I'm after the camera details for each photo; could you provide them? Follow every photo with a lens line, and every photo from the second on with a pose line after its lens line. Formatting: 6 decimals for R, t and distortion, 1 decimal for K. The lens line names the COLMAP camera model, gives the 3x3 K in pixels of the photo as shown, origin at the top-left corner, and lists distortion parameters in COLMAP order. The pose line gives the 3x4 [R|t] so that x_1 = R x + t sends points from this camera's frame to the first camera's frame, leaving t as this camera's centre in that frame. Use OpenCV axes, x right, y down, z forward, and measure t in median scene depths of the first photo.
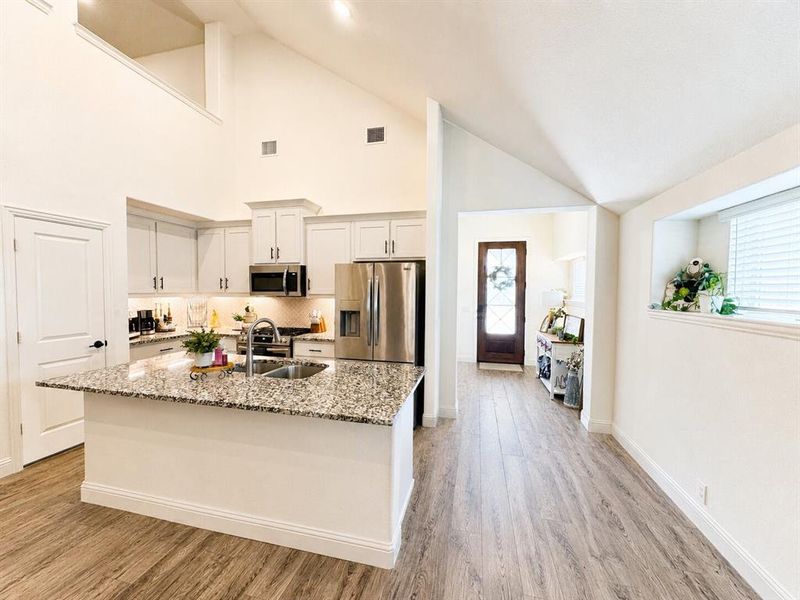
lens RADIAL K [[317.4, 0, 398.9], [0, 317.4, 301.5], [0, 0, 1]] dist [-0.003825, -0.000290]
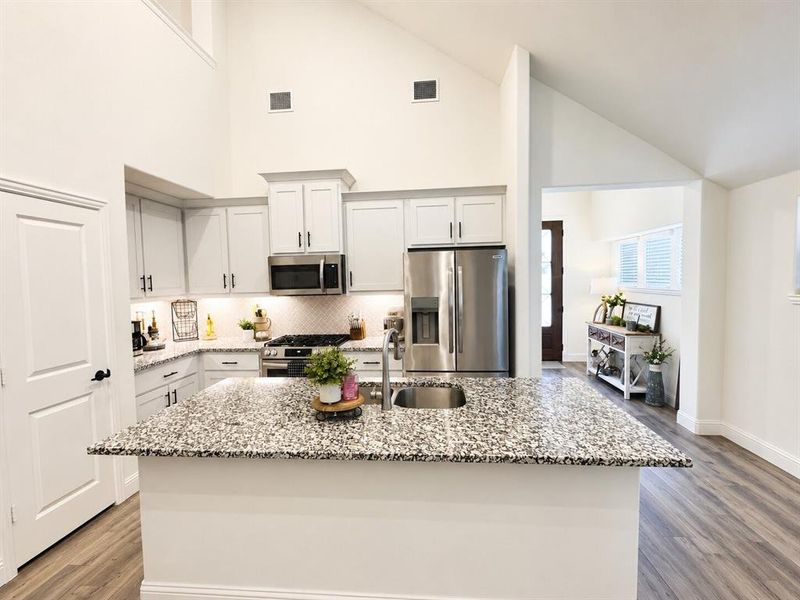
lens RADIAL K [[364.3, 0, 399.5], [0, 364.3, 299.4], [0, 0, 1]] dist [-0.002904, -0.001013]
pose [[0.988994, -0.039395, 0.142612, -0.296194], [0.036247, 0.999040, 0.024607, -0.020605], [-0.143445, -0.019167, 0.989473, 0.087960]]
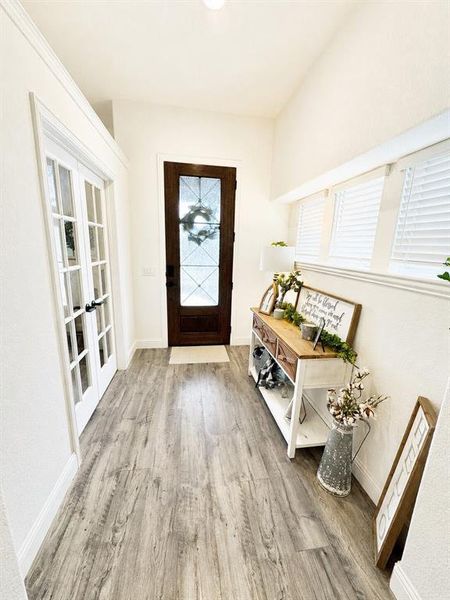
lens RADIAL K [[238.1, 0, 227.2], [0, 238.1, 304.5], [0, 0, 1]] dist [-0.003825, -0.000290]
pose [[0.914523, -0.064674, 0.399331, 0.252474], [-0.017465, 0.979905, 0.198698, -0.016252], [-0.404157, -0.188689, 0.895016, 0.763489]]
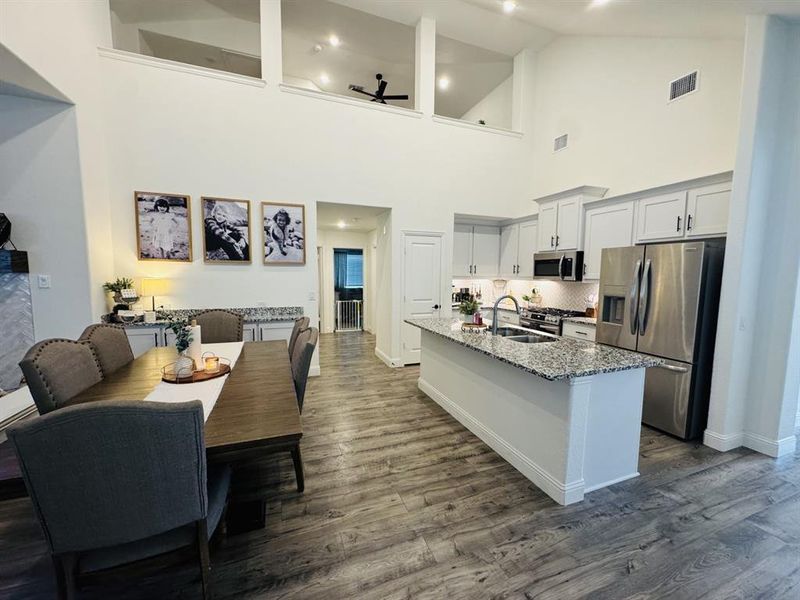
lens RADIAL K [[317.4, 0, 404.6], [0, 317.4, 304.4], [0, 0, 1]] dist [-0.003825, -0.000290]
pose [[0.576847, 0.080323, -0.812894, 0.226449], [-0.035594, 0.996680, 0.073225, 0.004788], [0.816076, -0.013305, 0.577791, -0.073270]]
